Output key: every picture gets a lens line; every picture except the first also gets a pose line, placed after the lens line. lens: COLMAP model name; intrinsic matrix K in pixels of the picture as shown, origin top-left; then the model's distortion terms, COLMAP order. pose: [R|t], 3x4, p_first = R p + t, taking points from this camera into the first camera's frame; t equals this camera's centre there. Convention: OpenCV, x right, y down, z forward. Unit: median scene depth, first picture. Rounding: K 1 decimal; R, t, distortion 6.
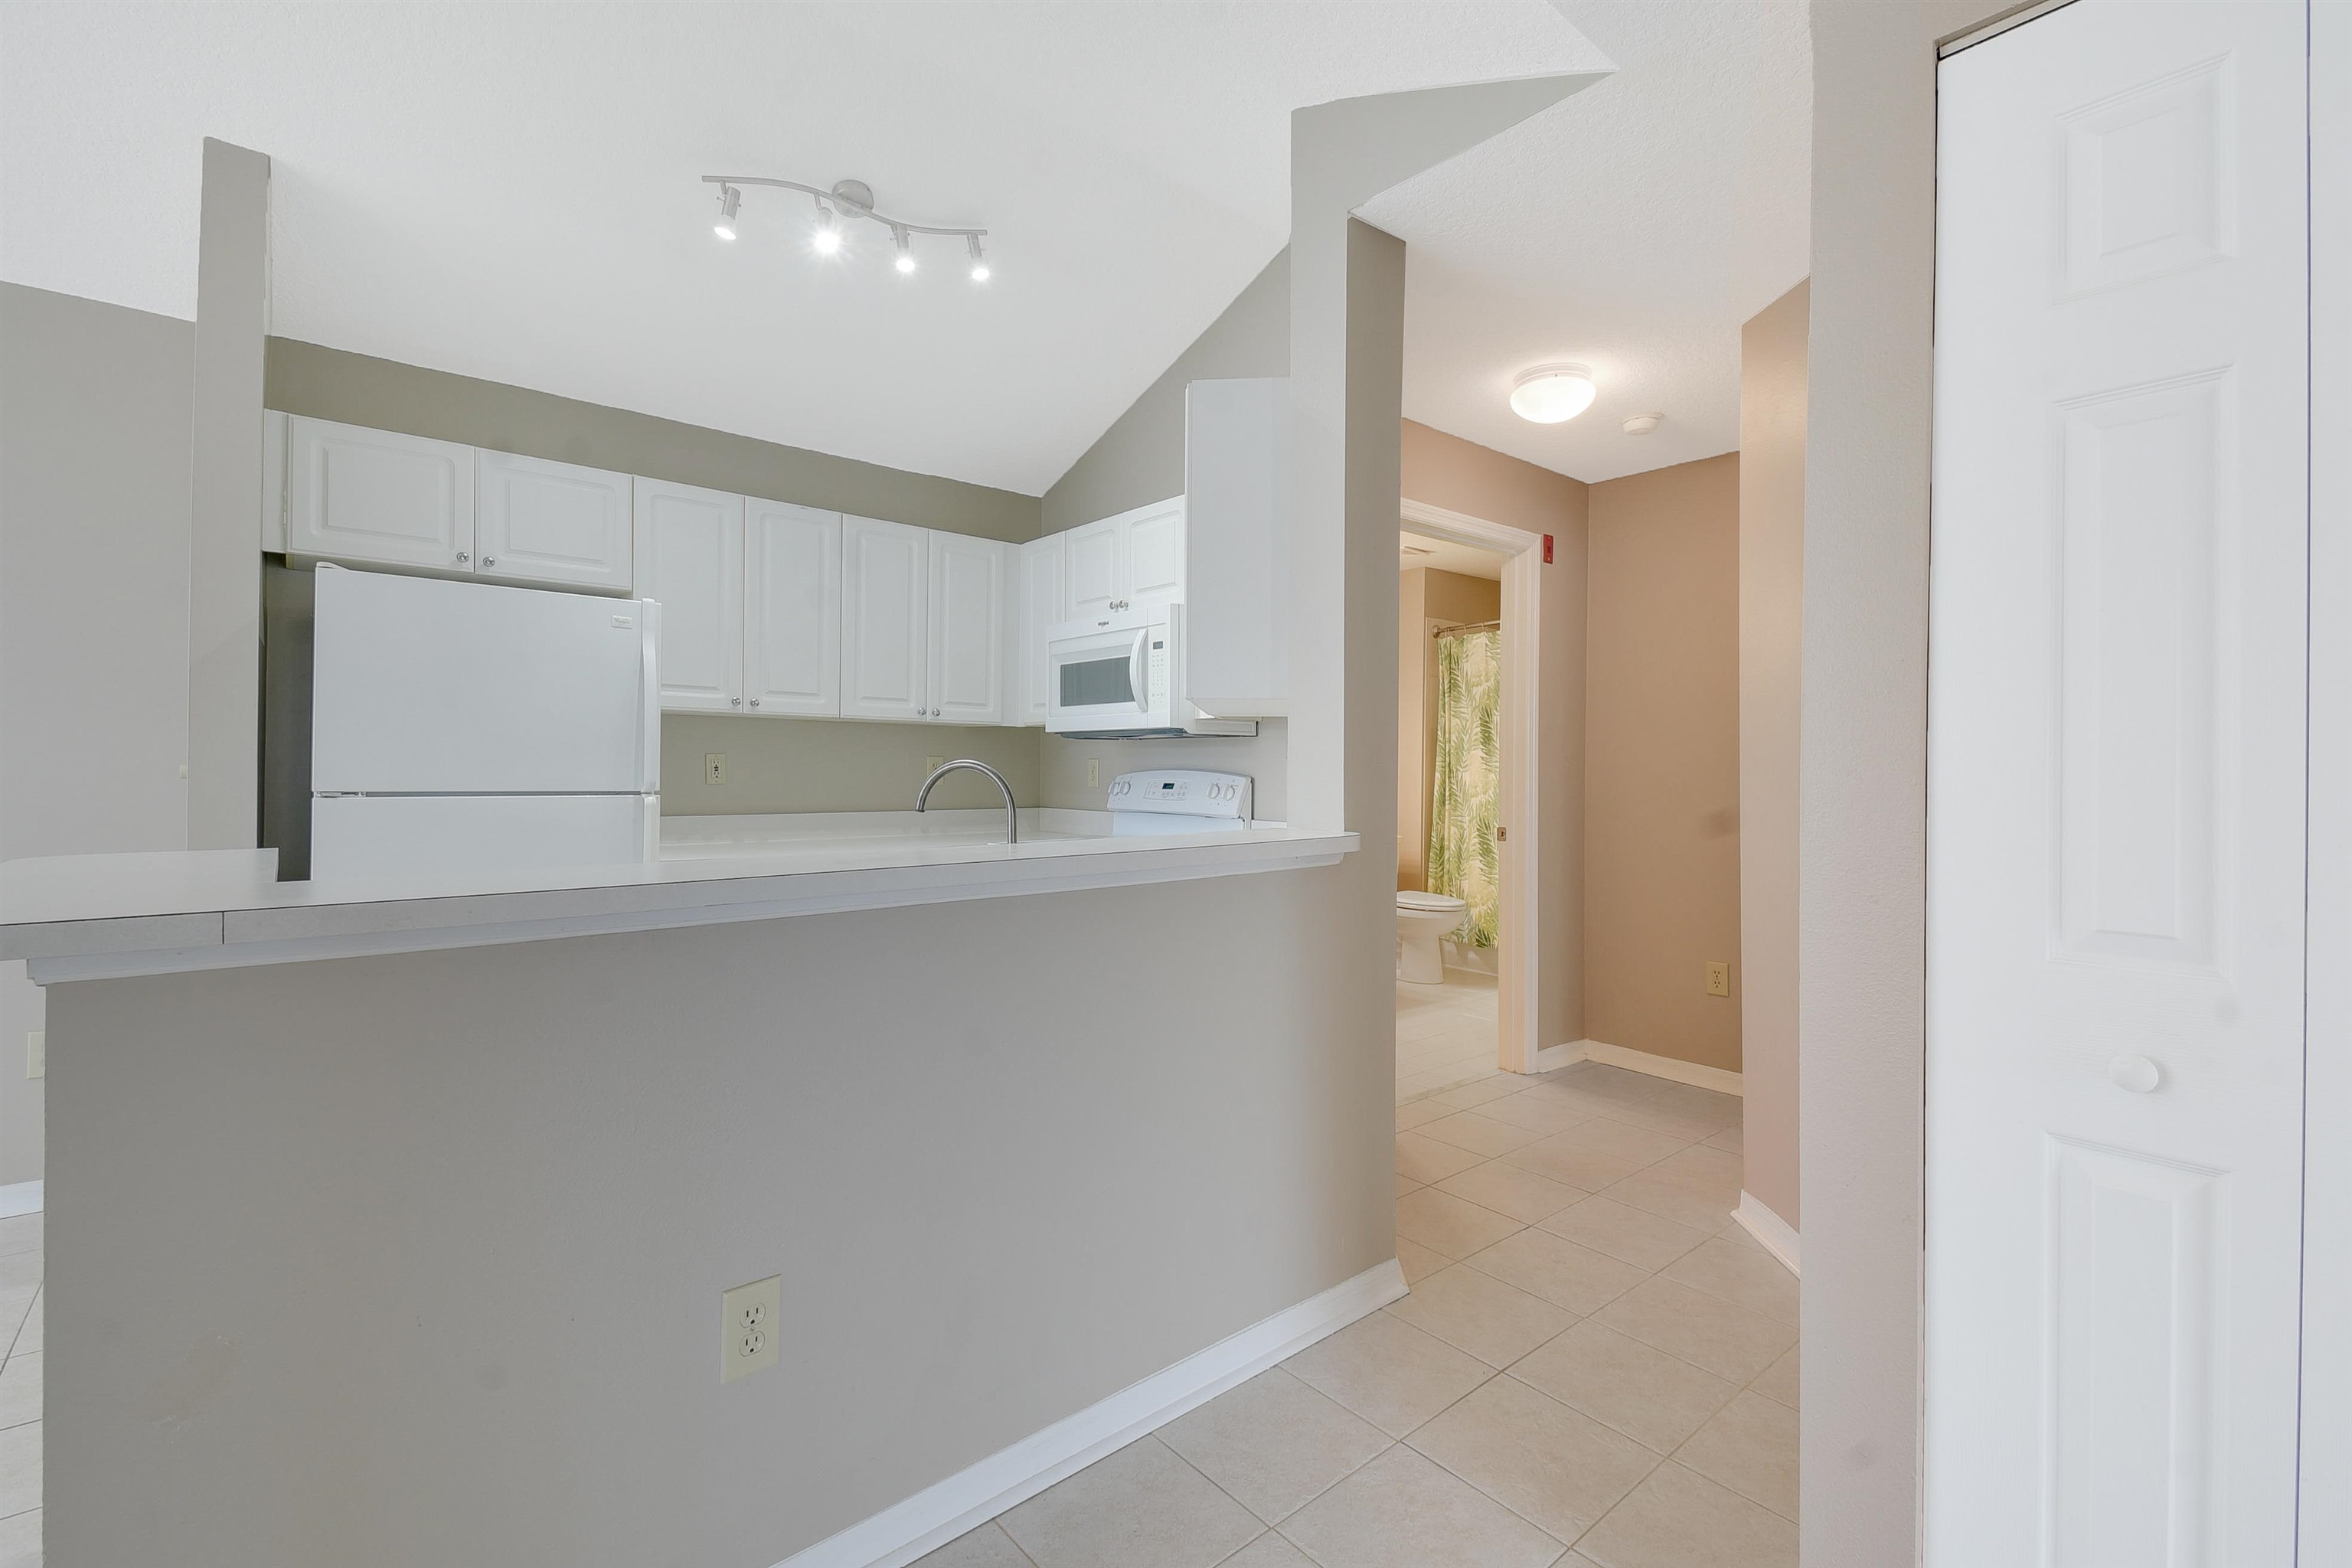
lens RADIAL K [[1011.1, 0, 1185.1], [0, 1011.1, 791.0], [0, 0, 1]] dist [0.043164, -0.021239]
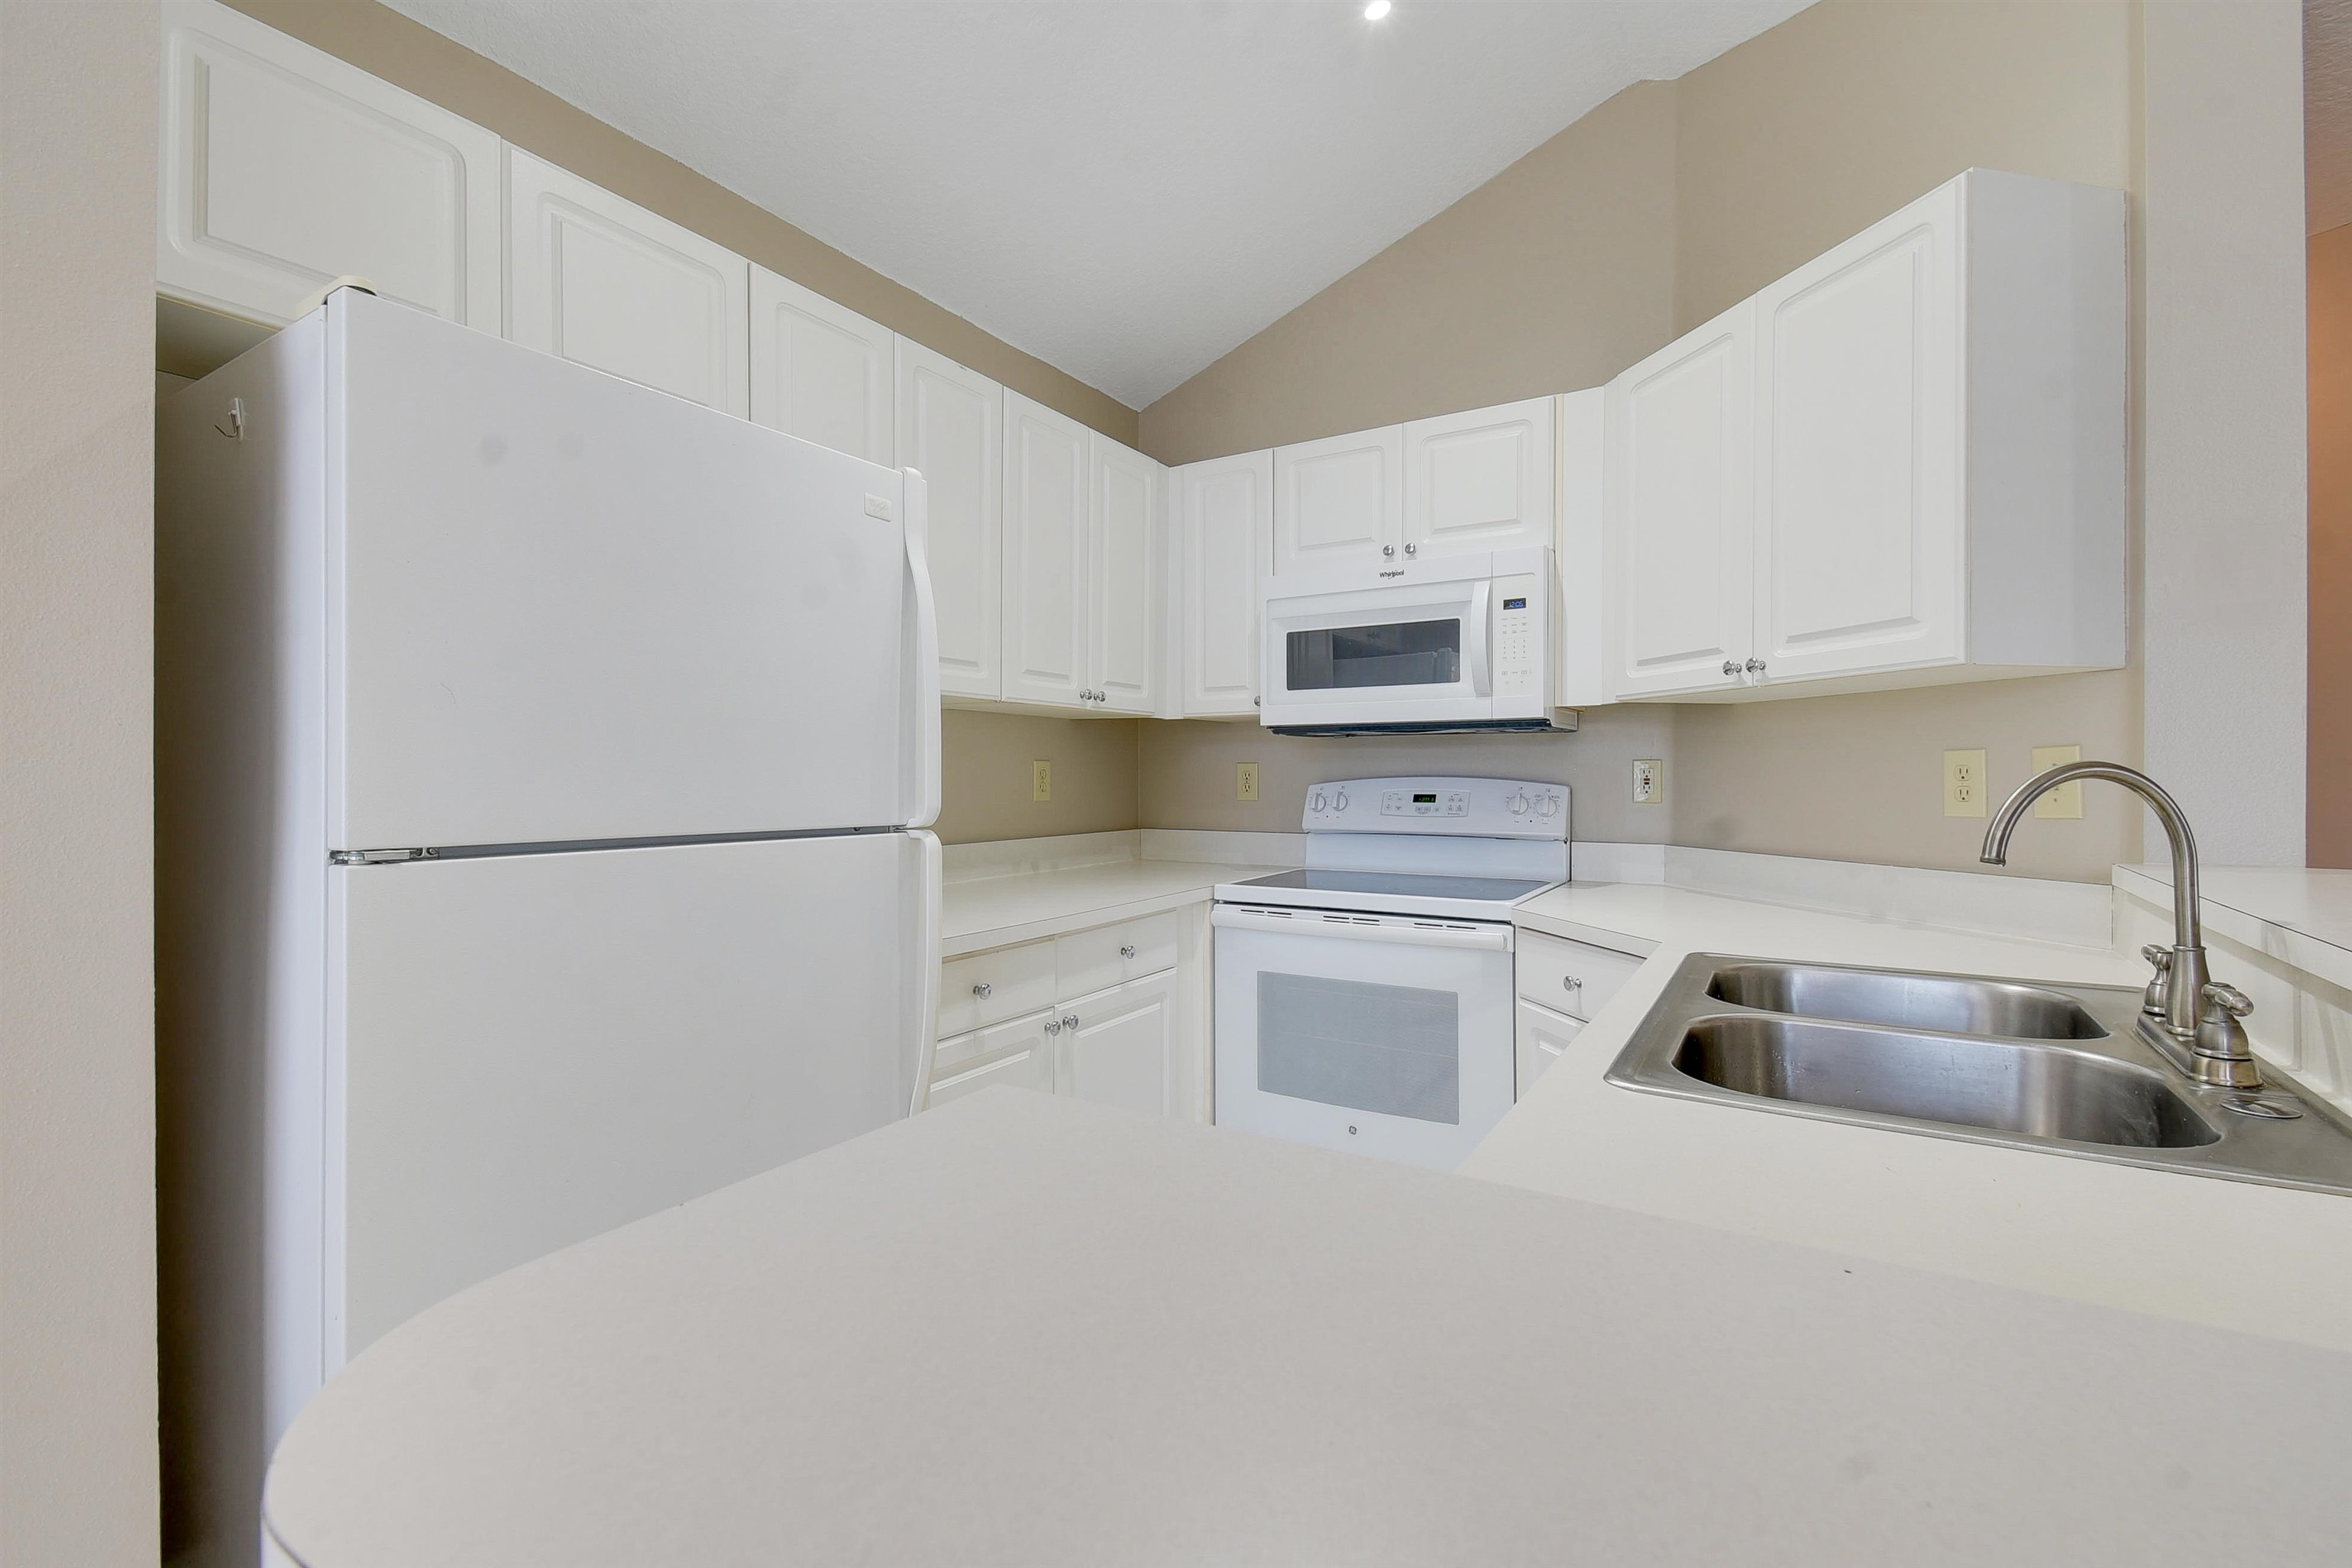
lens RADIAL K [[1019.7, 0, 1176.0], [0, 1019.7, 784.0], [0, 0, 1]] dist [0.034764, -0.022058]
pose [[0.949038, -0.012391, 0.314918, -0.451558], [0.016497, 0.999810, -0.010376, -0.011272], [-0.314730, 0.015042, 0.949062, 0.359527]]
